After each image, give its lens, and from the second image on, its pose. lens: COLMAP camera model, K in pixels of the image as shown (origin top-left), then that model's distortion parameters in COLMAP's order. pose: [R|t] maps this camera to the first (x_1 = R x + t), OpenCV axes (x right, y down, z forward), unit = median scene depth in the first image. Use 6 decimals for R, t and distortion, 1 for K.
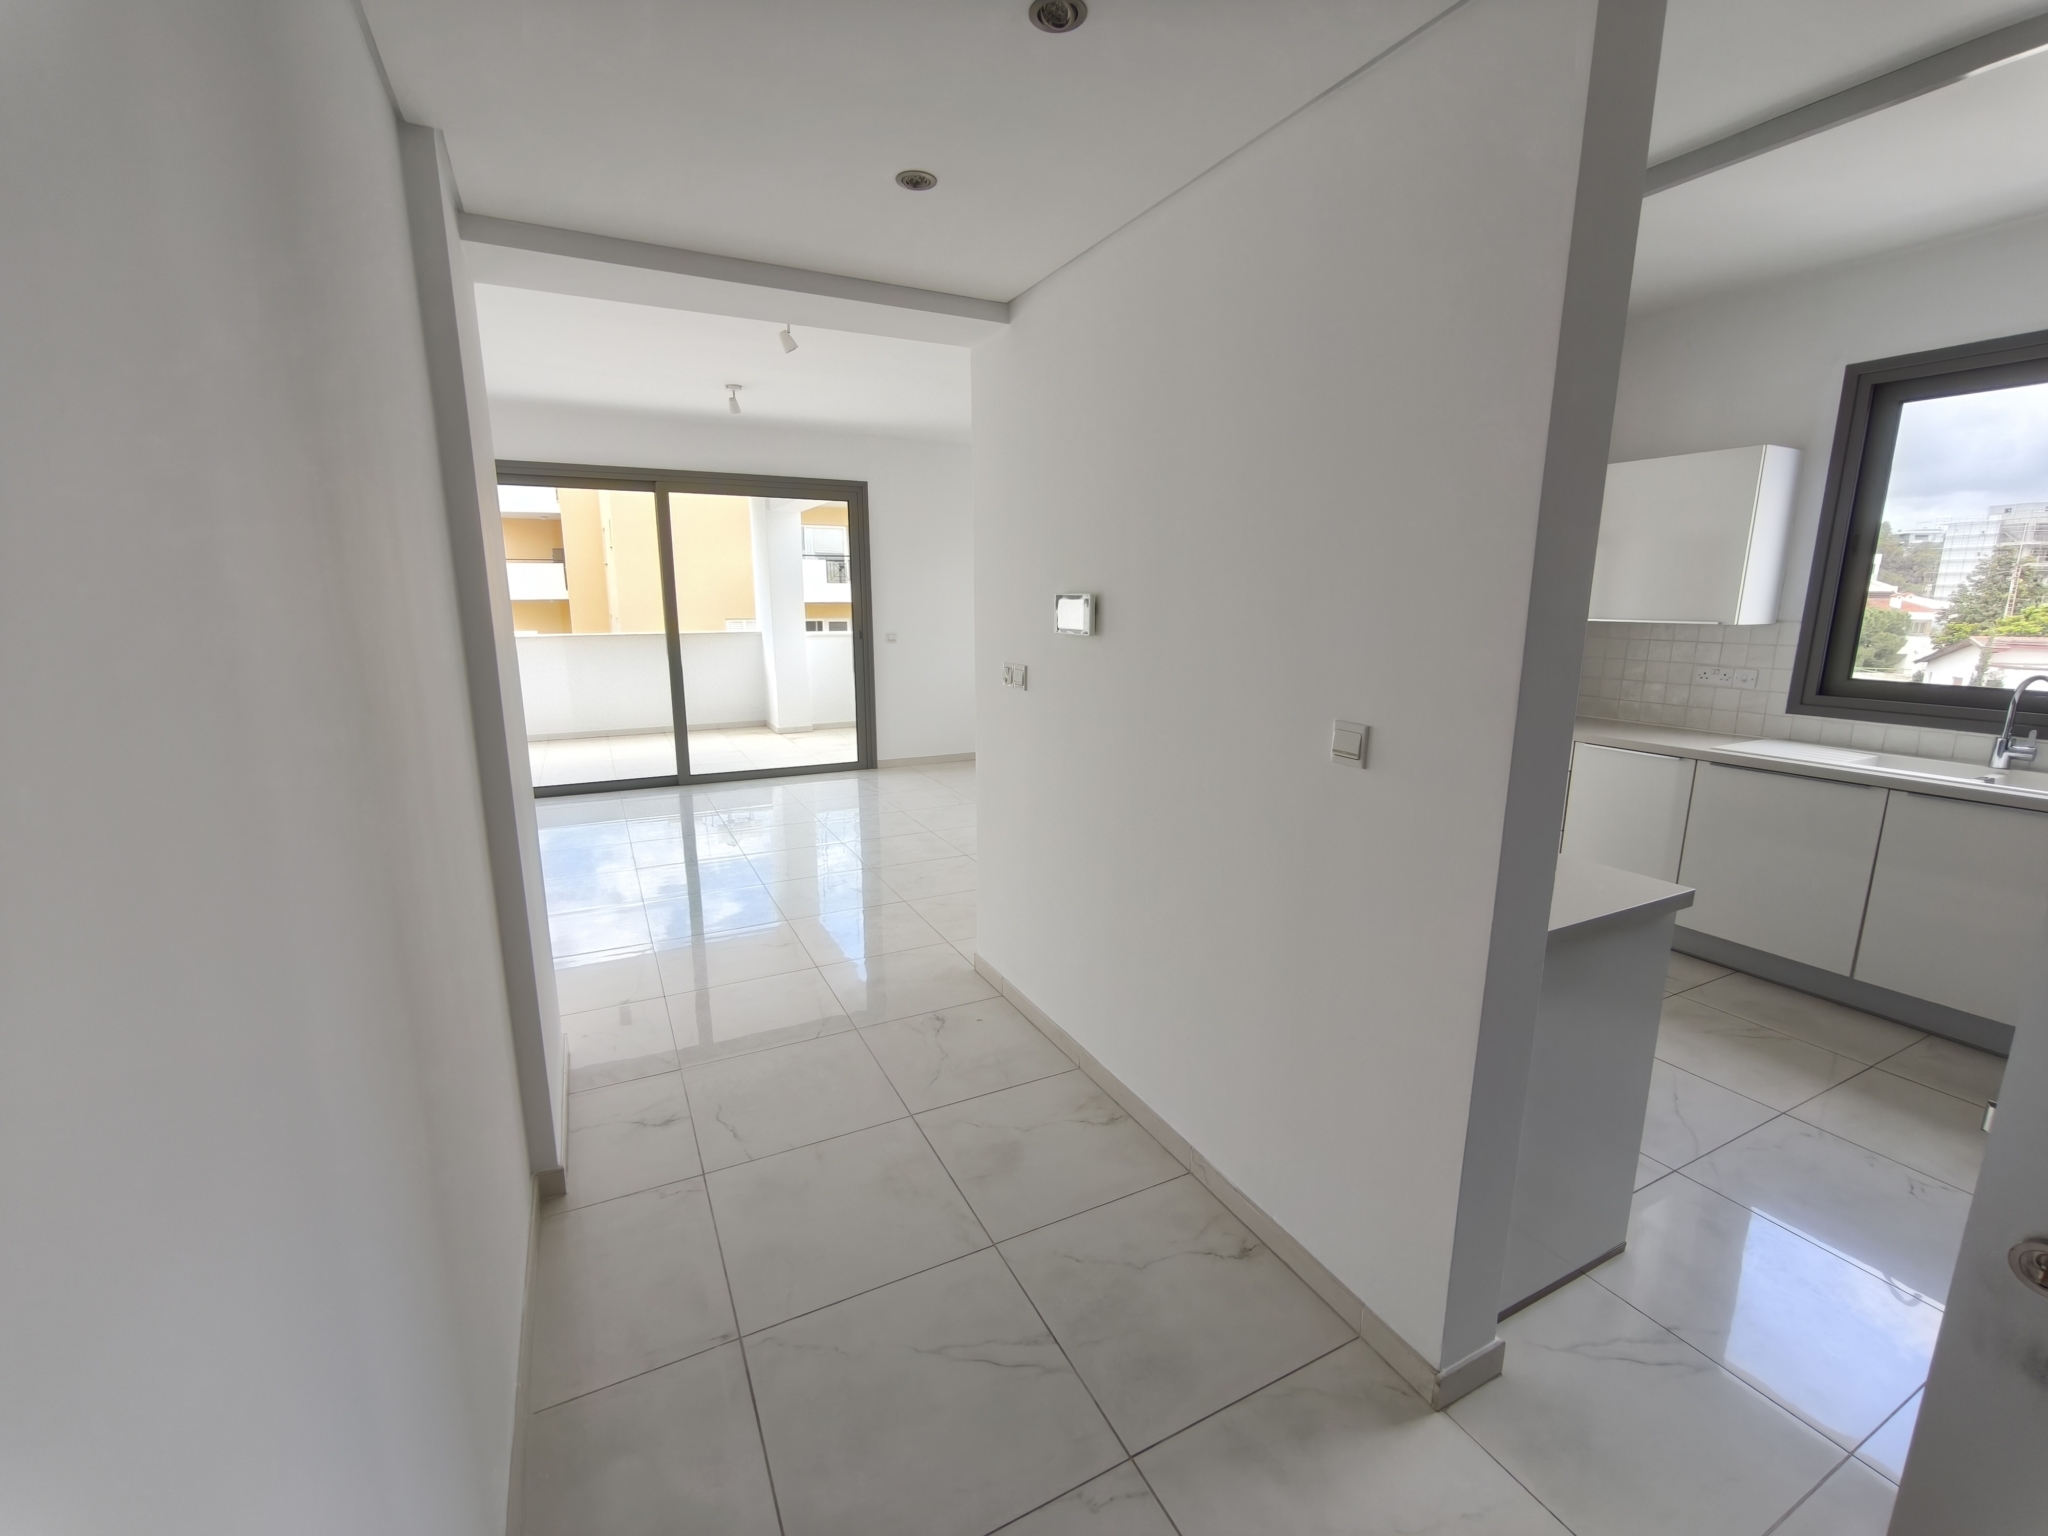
lens RADIAL K [[869.9, 0, 1011.1], [0, 869.9, 777.3], [0, 0, 1]] dist [-0.012104, 0.000371]
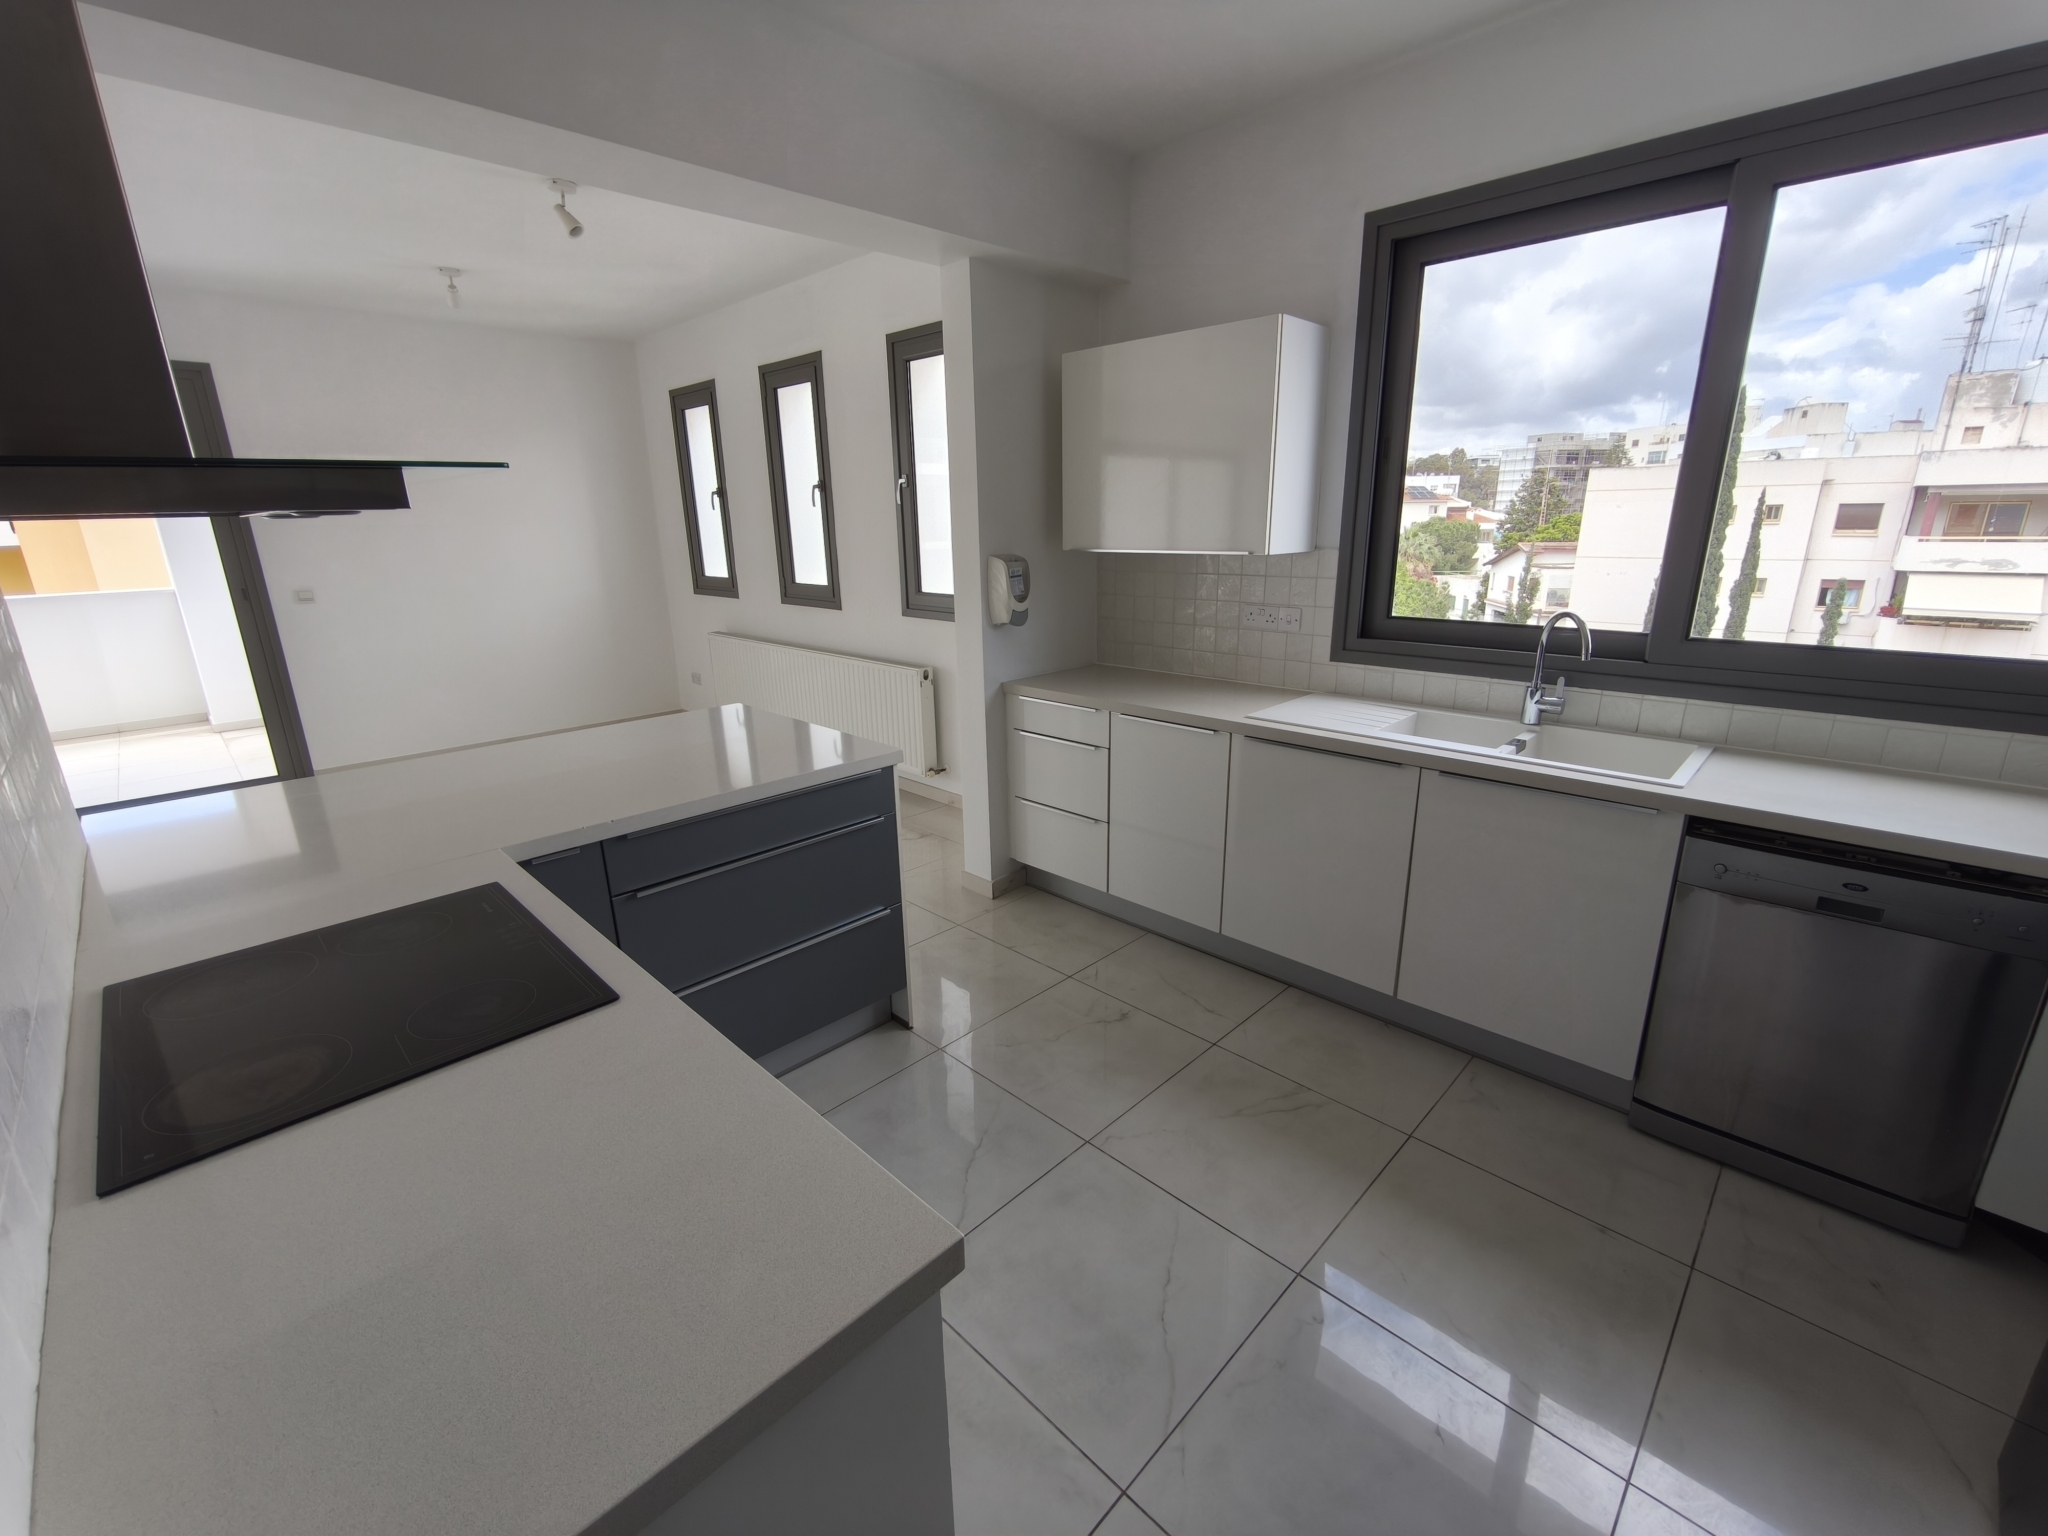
lens RADIAL K [[869.9, 0, 1024.1], [0, 869.9, 778.8], [0, 0, 1]] dist [-0.012104, 0.000371]
pose [[0.945395, -0.107624, 0.307644, 0.179419], [0.081798, 0.992045, 0.095685, -0.033613], [-0.315494, -0.065296, 0.946678, 0.150340]]
